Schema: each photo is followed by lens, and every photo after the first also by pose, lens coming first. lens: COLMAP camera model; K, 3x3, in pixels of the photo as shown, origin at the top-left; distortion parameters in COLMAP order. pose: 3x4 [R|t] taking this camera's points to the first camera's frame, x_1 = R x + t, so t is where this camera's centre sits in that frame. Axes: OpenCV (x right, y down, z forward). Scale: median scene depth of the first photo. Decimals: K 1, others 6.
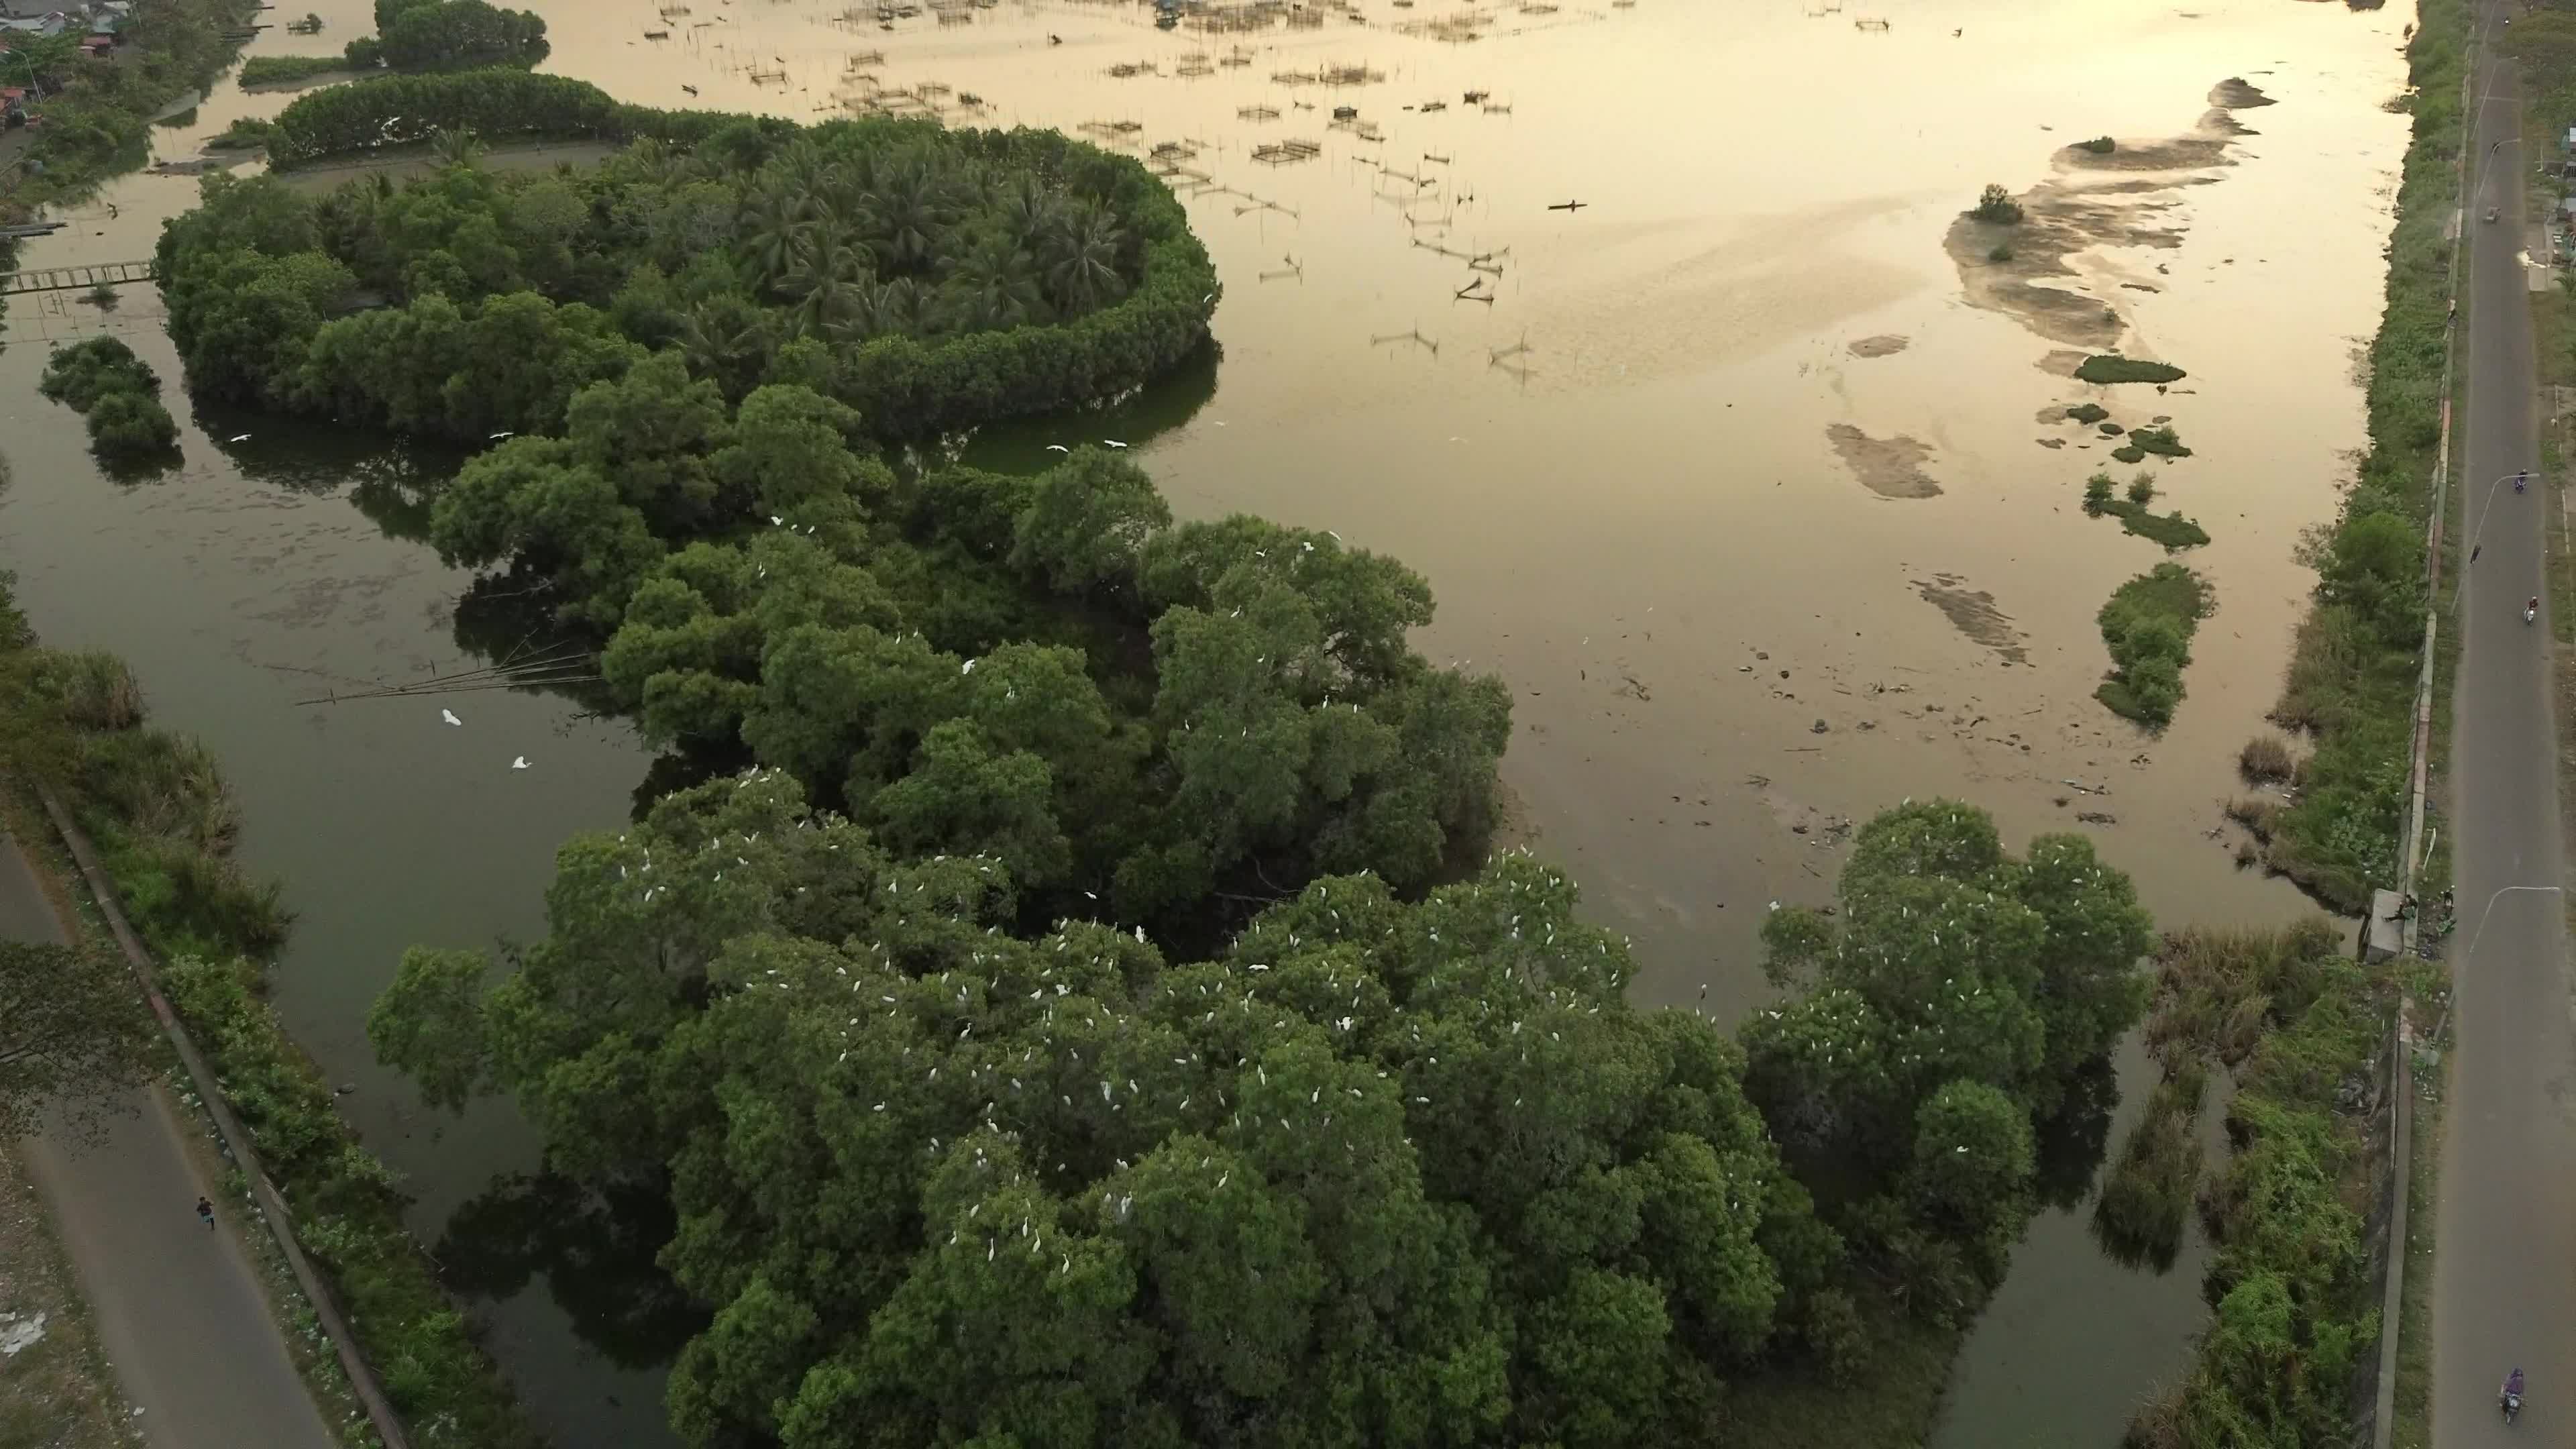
lens RADIAL K [[1909.5, 0, 1284.8], [0, 1909.5, 732.2], [0, 0, 1]] dist [0.062352, -0.058474]
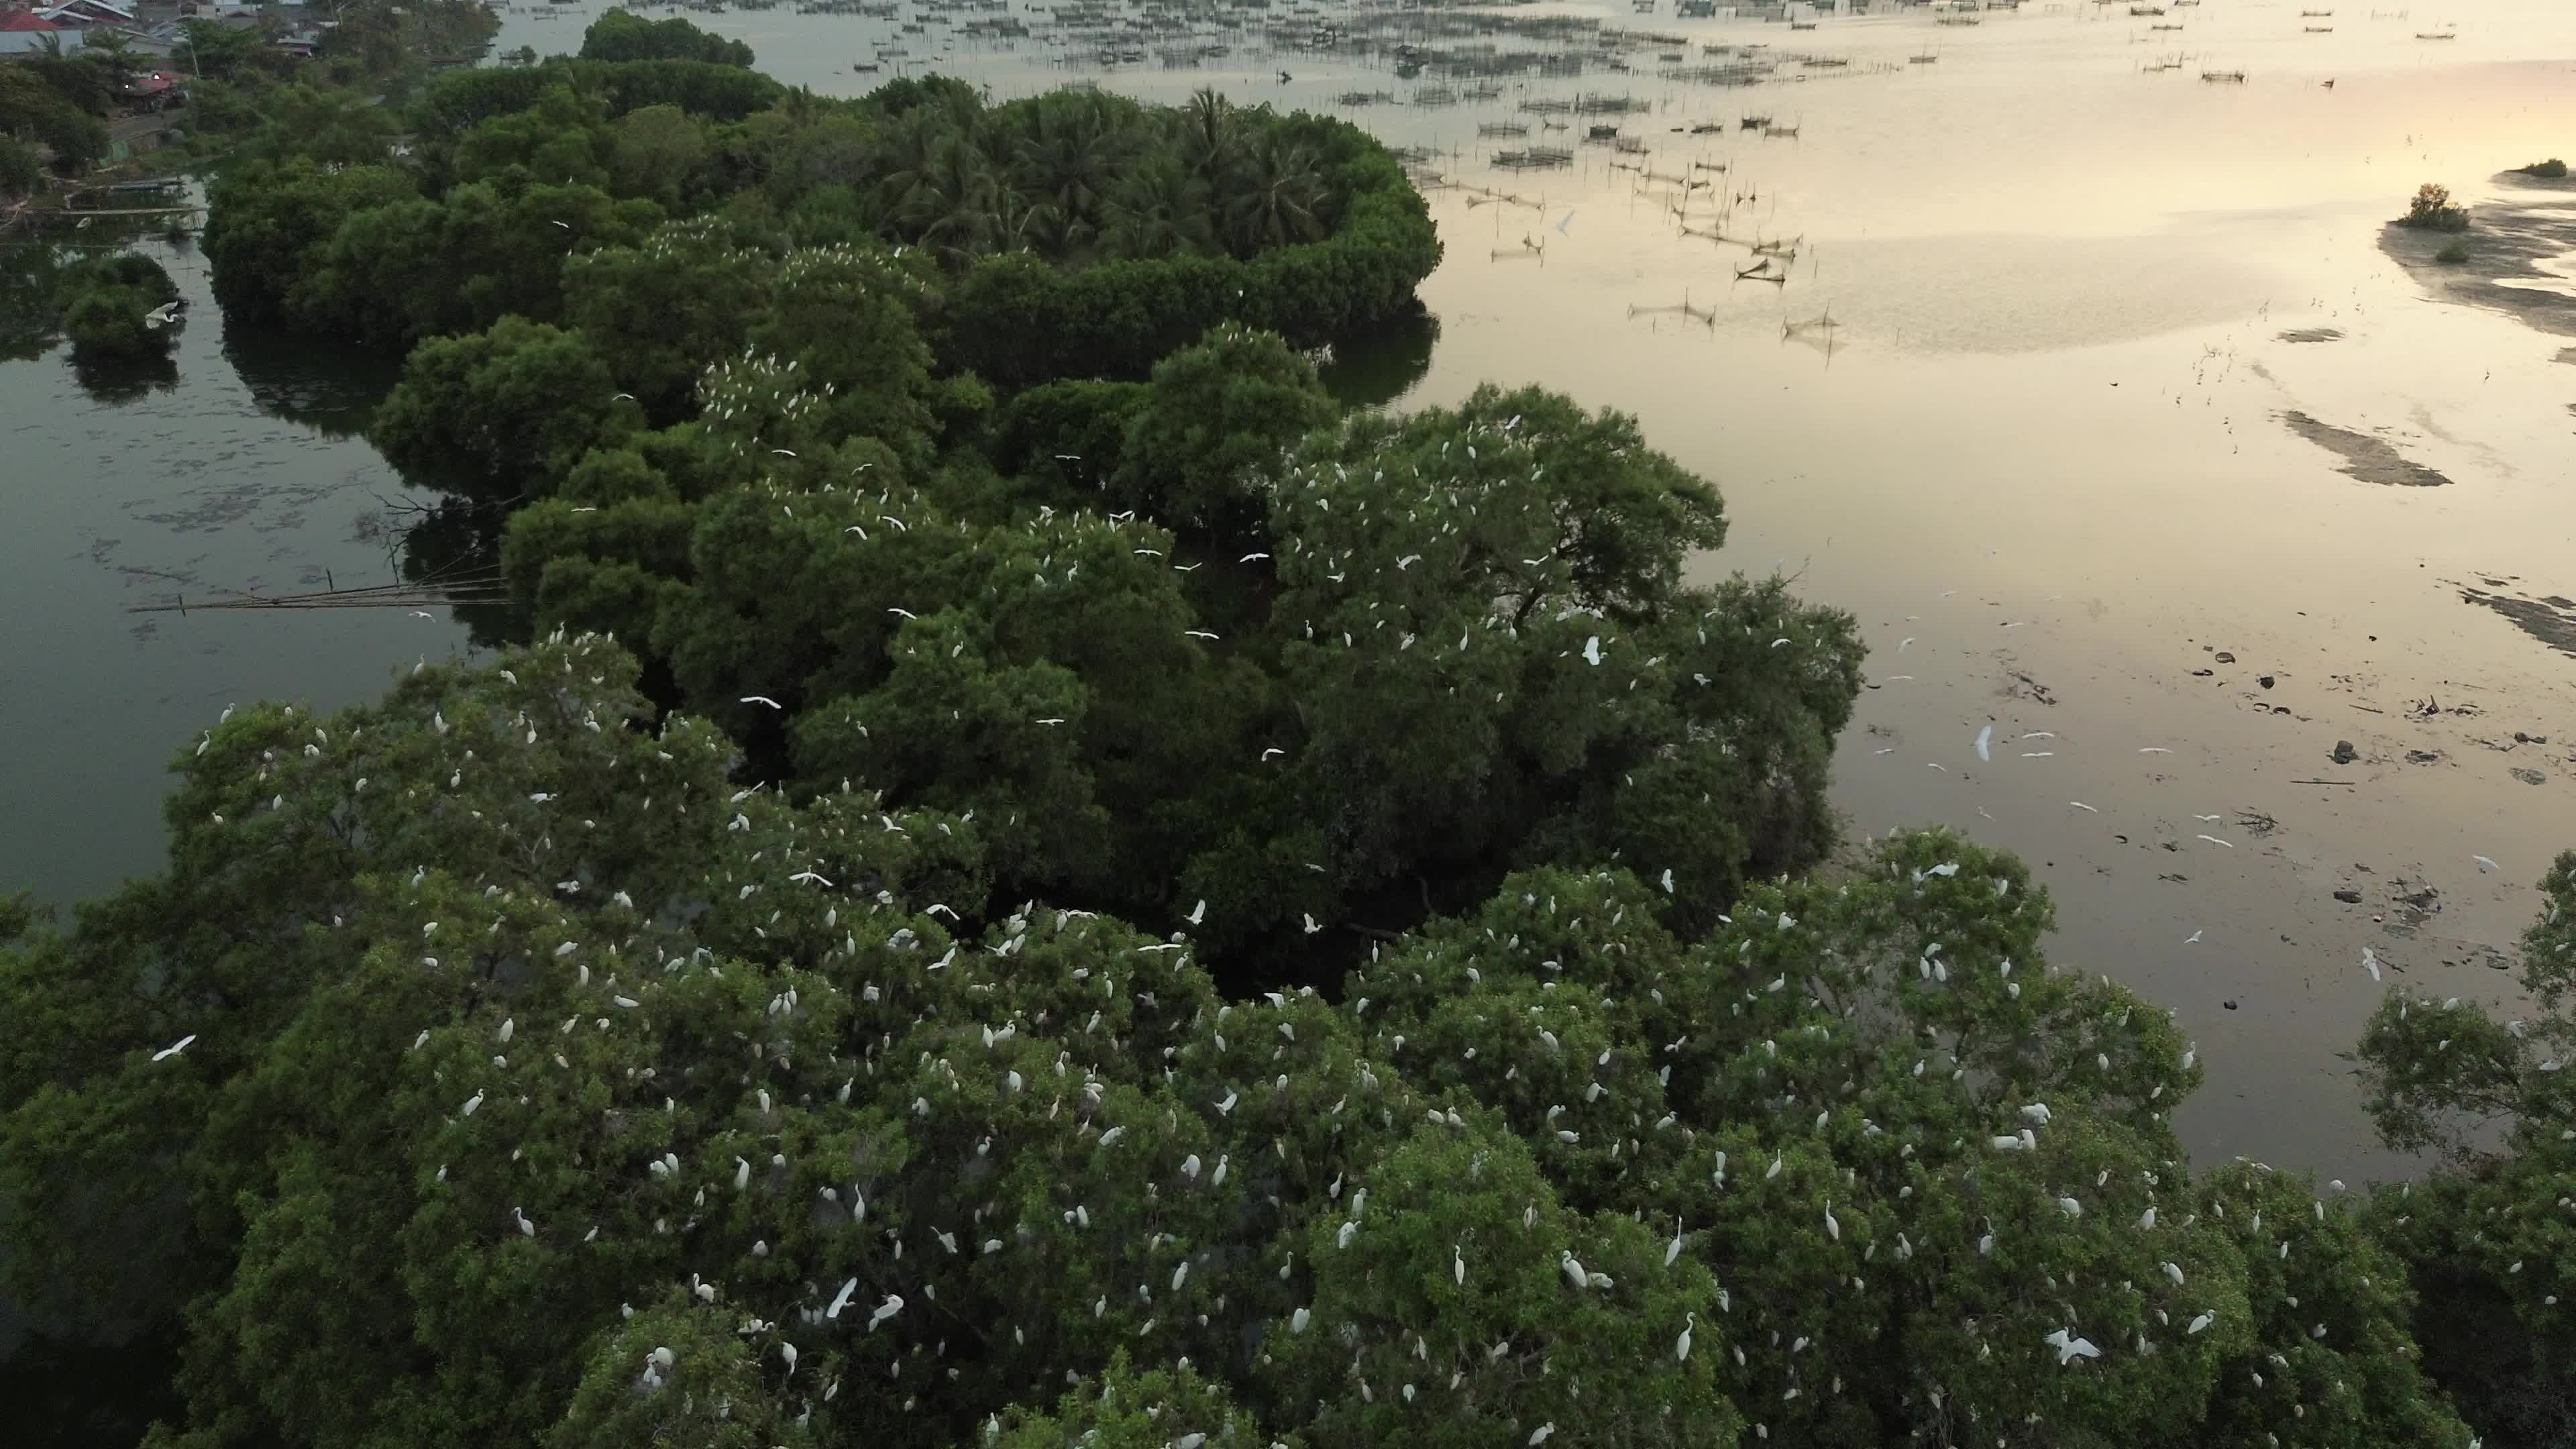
lens RADIAL K [[1909.5, 0, 1281.5], [0, 1909.5, 736.2], [0, 0, 1]] dist [0.062352, -0.058474]
pose [[0.991699, 0.054699, -0.116371, 0.008291], [-0.063780, 0.995081, -0.075805, 0.066131], [0.111652, 0.082598, 0.990309, 0.357385]]
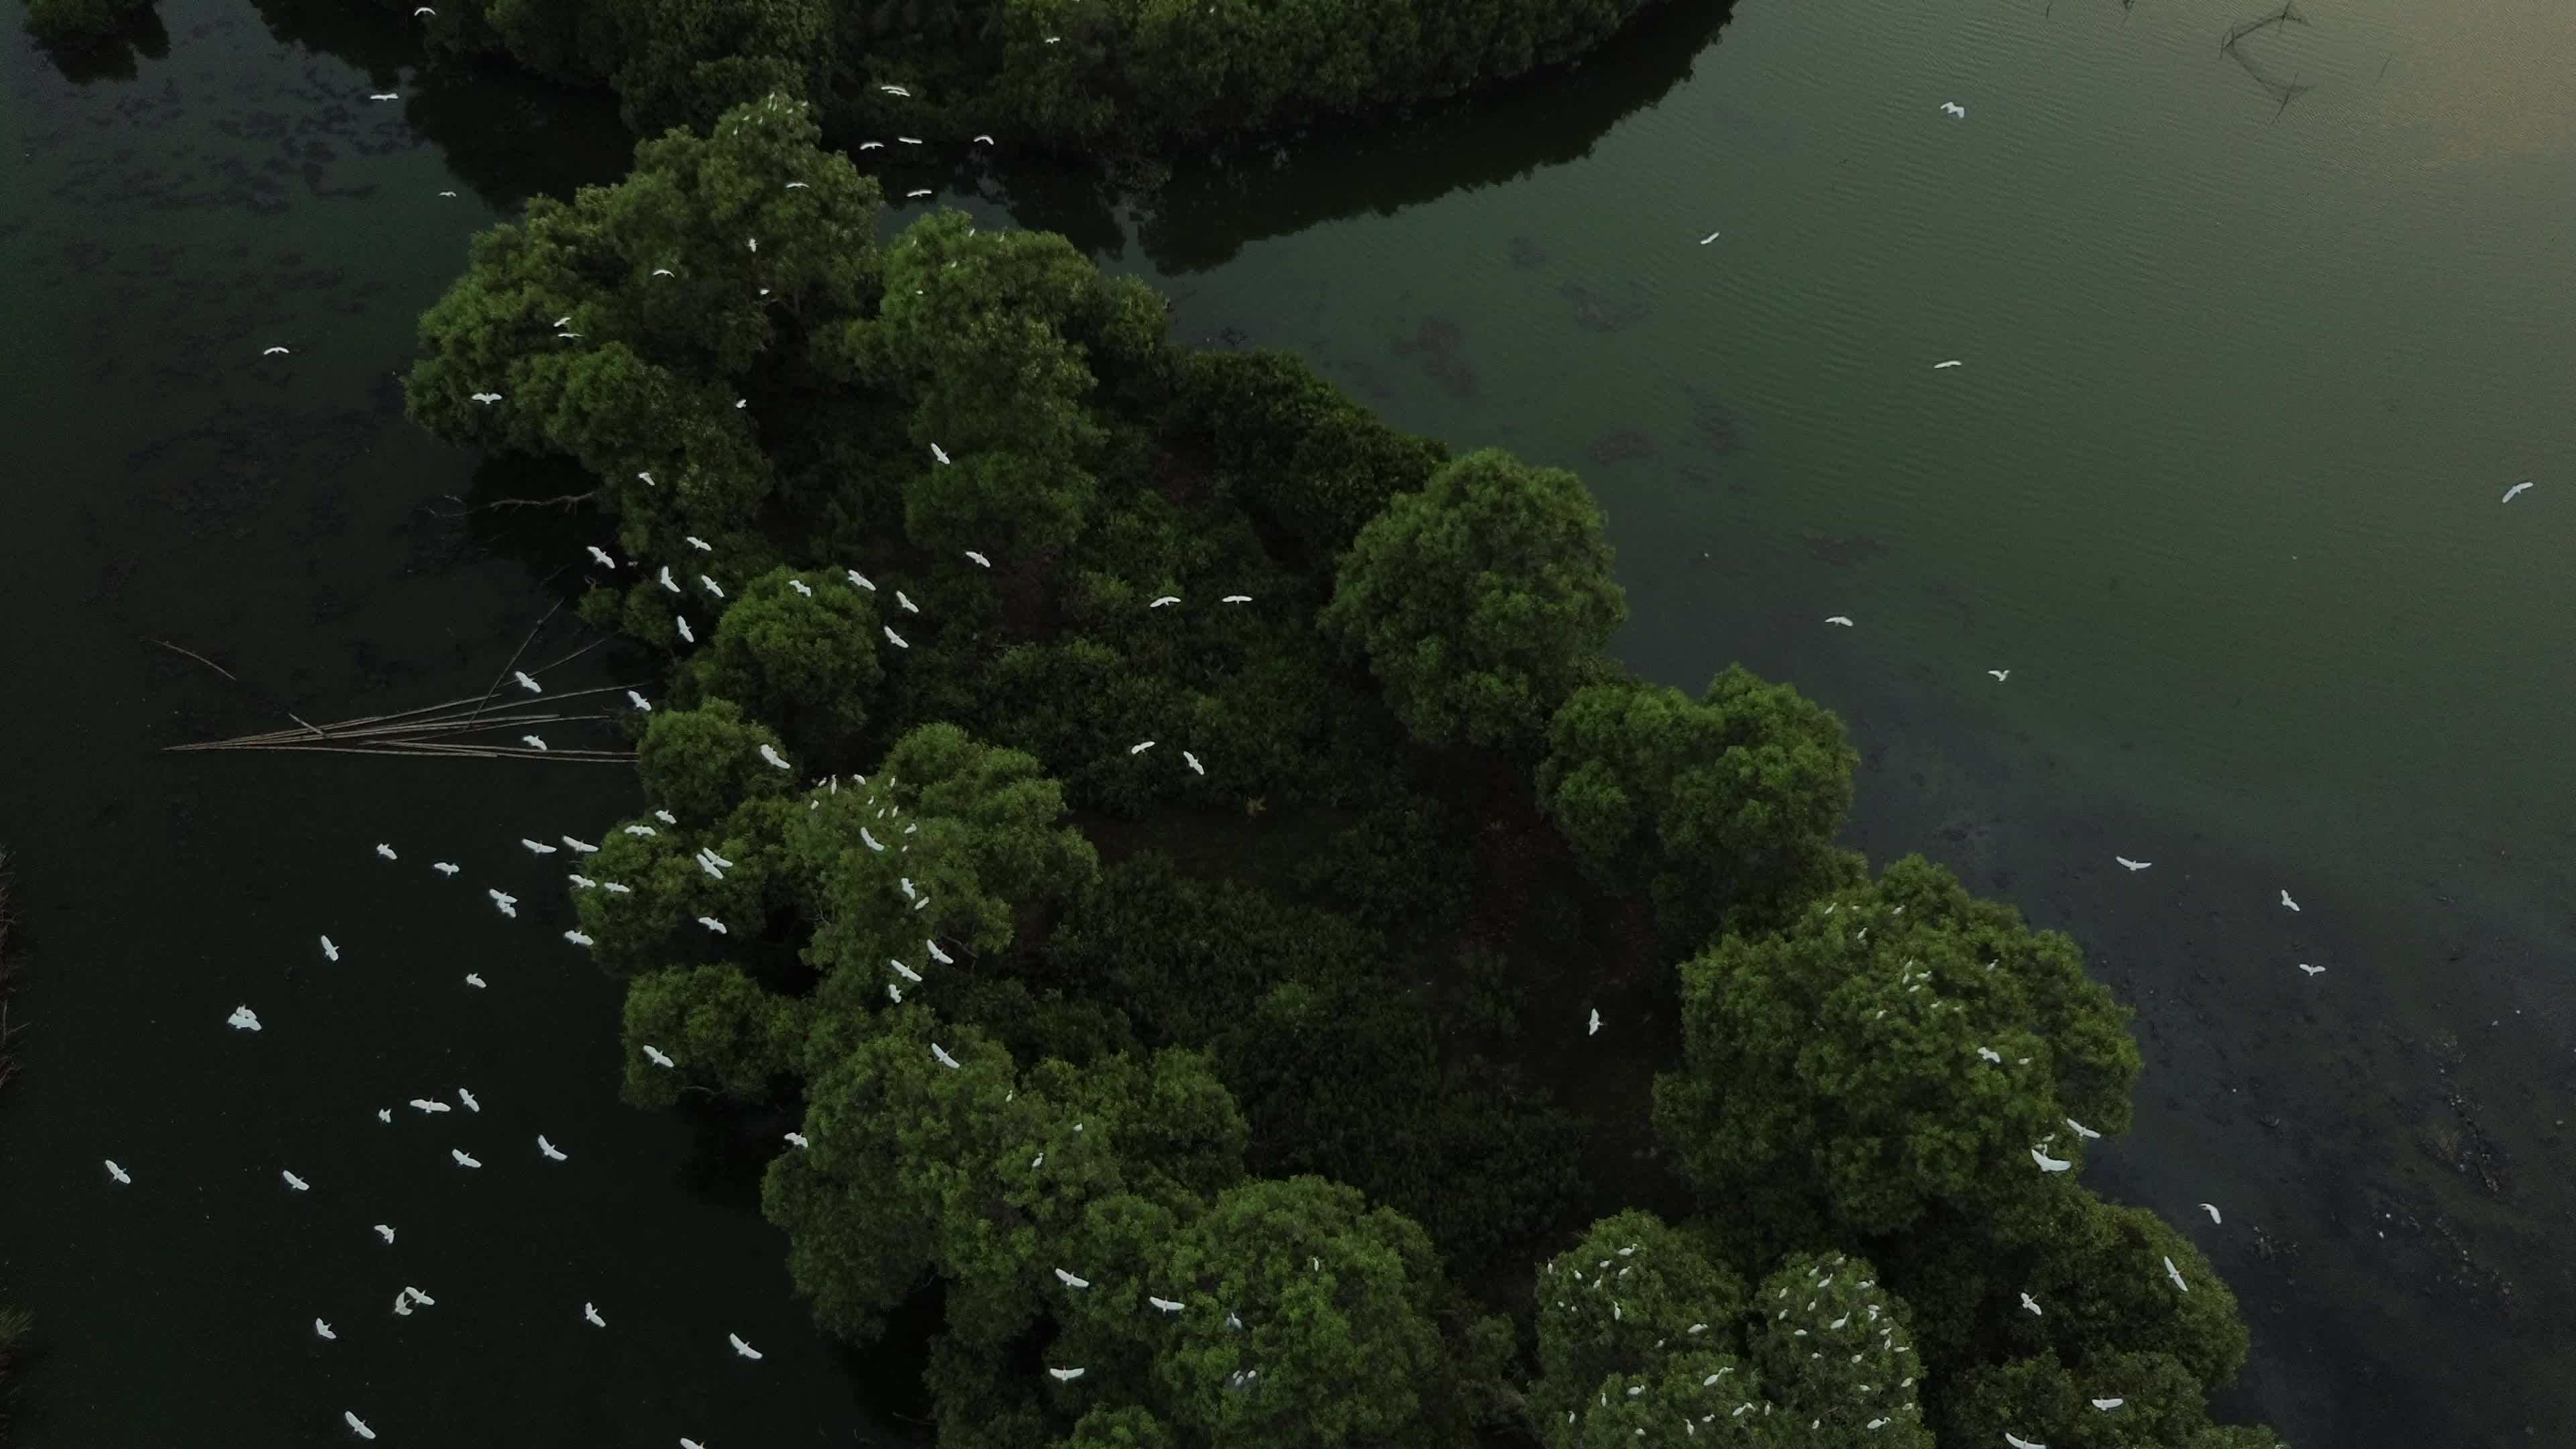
lens RADIAL K [[1909.5, 0, 1276.4], [0, 1909.5, 726.9], [0, 0, 1]] dist [0.062352, -0.058474]
pose [[0.974483, 0.172959, -0.143069, -0.083858], [-0.106085, 0.916586, 0.385506, -0.326872], [0.197812, -0.360492, 0.911546, 0.555500]]
